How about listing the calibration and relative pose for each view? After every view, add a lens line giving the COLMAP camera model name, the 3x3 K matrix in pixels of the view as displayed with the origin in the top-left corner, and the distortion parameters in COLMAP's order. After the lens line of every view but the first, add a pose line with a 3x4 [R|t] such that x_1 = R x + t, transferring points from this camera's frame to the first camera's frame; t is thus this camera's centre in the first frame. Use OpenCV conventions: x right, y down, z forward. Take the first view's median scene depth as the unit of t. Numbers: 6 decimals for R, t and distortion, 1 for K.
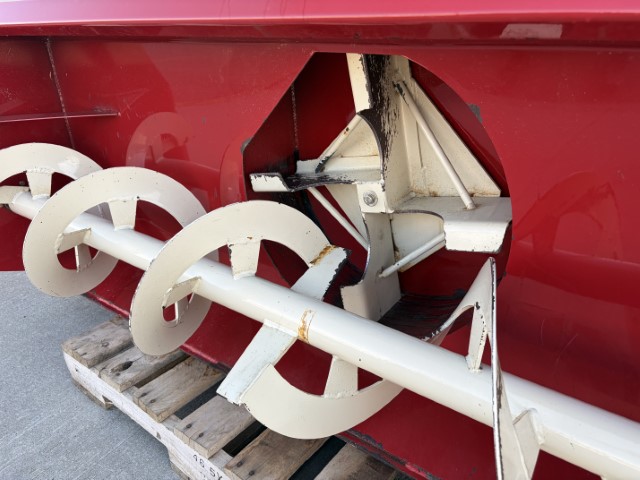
lens RADIAL K [[479.4, 0, 320.0], [0, 479.4, 240.0], [0, 0, 1]] dist [0.009230, -0.000190]
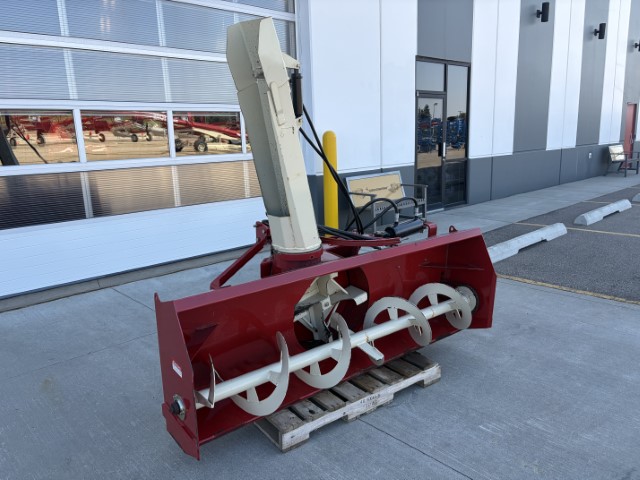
lens RADIAL K [[475.4, 0, 320.0], [0, 475.4, 240.0], [0, 0, 1]] dist [0.003860, -0.000255]
pose [[0.264930, -0.224721, 0.937716, -2.528167], [0.402571, 0.909438, 0.104207, -0.757294], [-0.876213, 0.349890, 0.331404, -0.074998]]
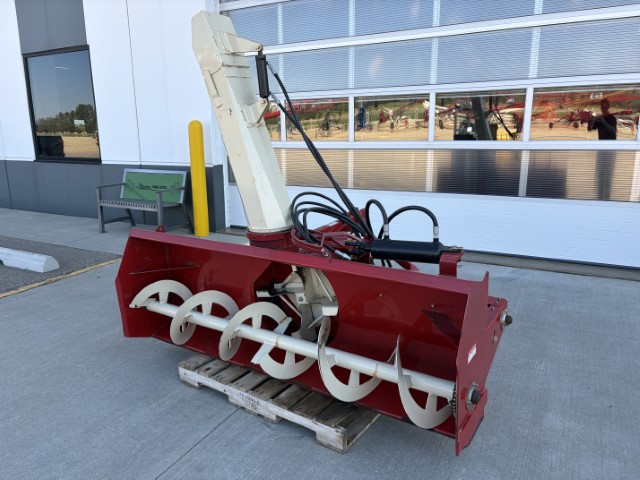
lens RADIAL K [[517.1, 0, 310.0], [0, 517.1, 210.8], [0, 0, 1]] dist [0.005776, 0.002239]
pose [[0.999278, -0.029881, 0.023467, 0.103213], [0.034580, 0.971167, -0.235881, 0.125171], [-0.015742, 0.236522, 0.971499, -2.026160]]
